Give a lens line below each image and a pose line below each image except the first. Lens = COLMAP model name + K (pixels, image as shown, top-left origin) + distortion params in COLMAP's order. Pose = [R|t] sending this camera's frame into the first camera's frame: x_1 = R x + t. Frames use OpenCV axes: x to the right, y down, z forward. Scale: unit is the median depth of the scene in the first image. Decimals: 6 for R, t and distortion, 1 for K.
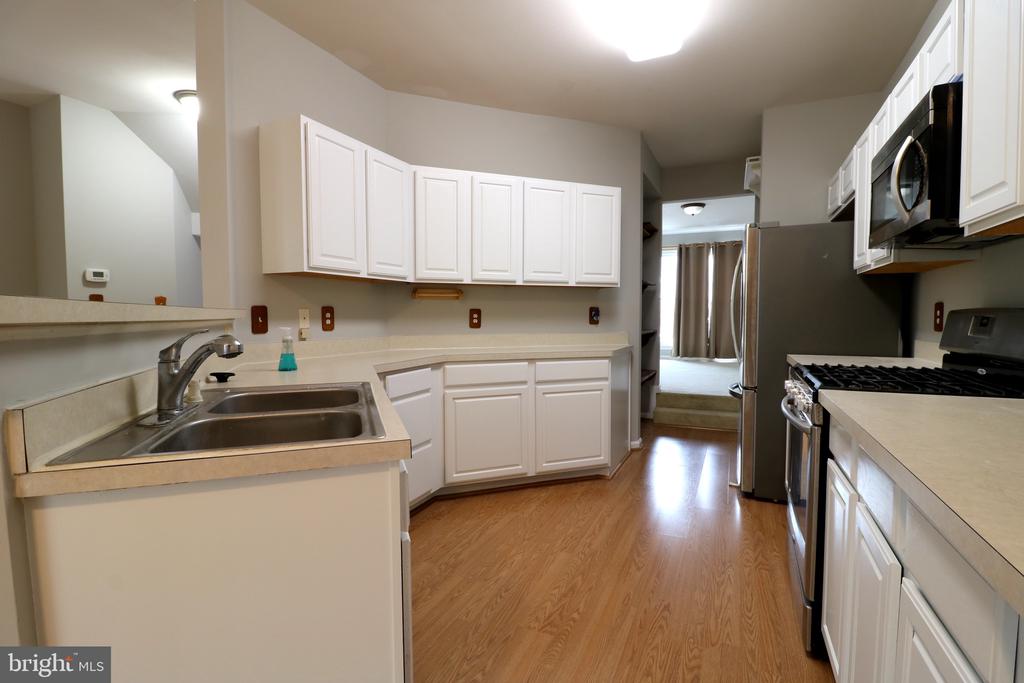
lens RADIAL K [[474.0, 0, 513.3], [0, 474.0, 338.3], [0, 0, 1]] dist [0.000896, -0.015534]
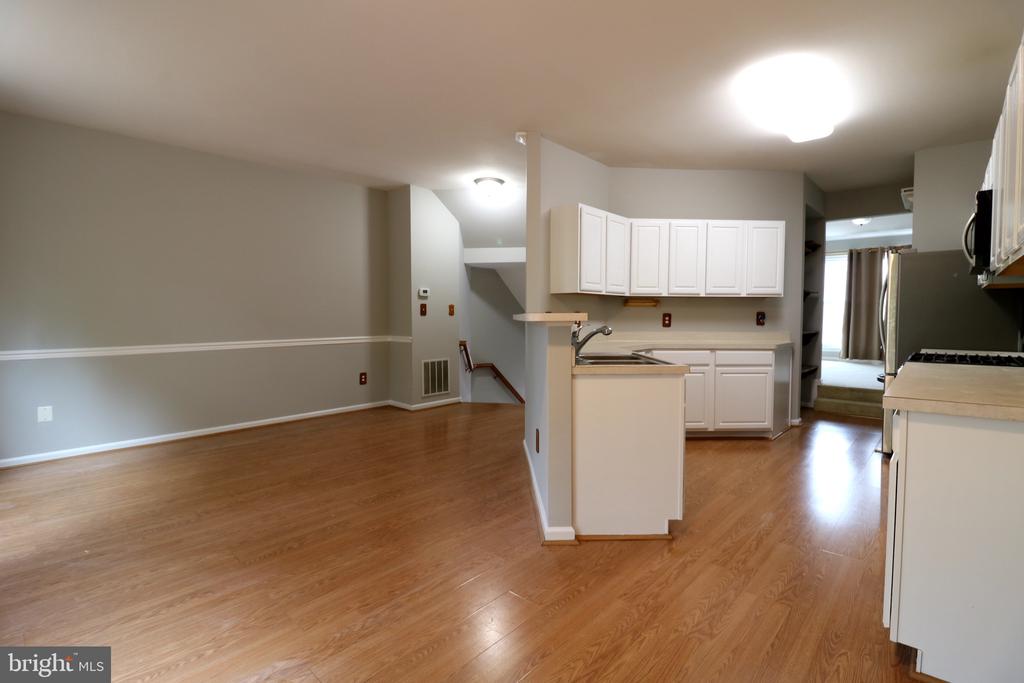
lens RADIAL K [[477.3, 0, 507.3], [0, 477.3, 336.6], [0, 0, 1]] dist [-0.000234, -0.016051]
pose [[0.953011, 0.016952, -0.302460, -0.108841], [-0.018997, 0.999812, -0.003822, 0.022500], [0.302338, 0.009388, 0.953155, -0.517926]]
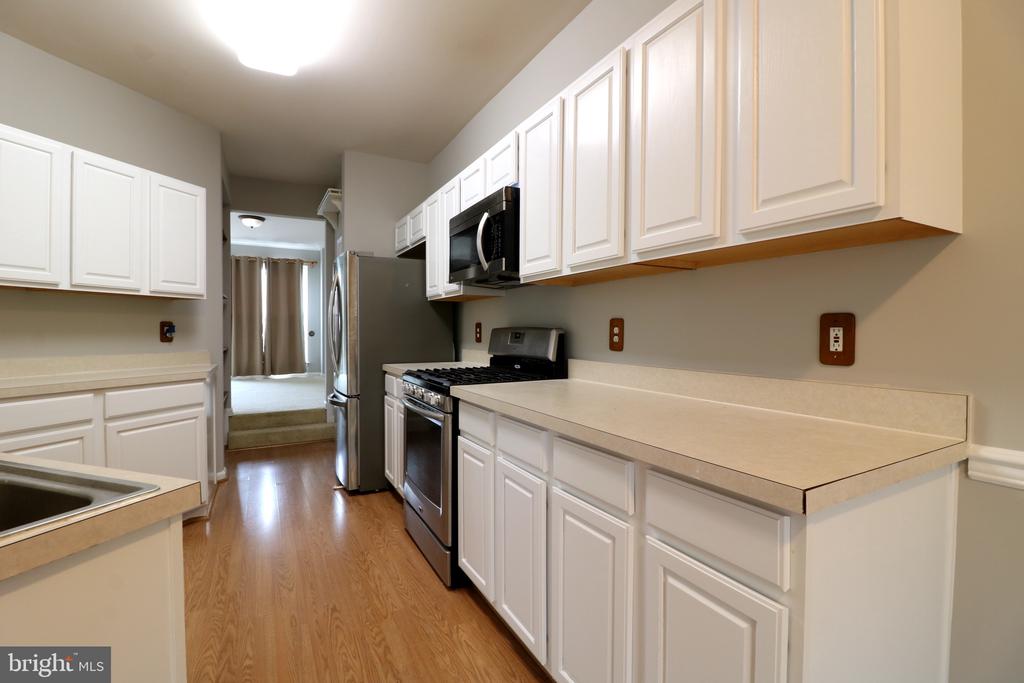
lens RADIAL K [[474.0, 0, 513.3], [0, 474.0, 338.3], [0, 0, 1]] dist [0.000896, -0.015534]
pose [[0.595857, -0.009748, 0.803031, -0.155955], [0.037131, 0.999191, -0.015422, -0.000860], [-0.802232, 0.039006, 0.595737, 0.017589]]
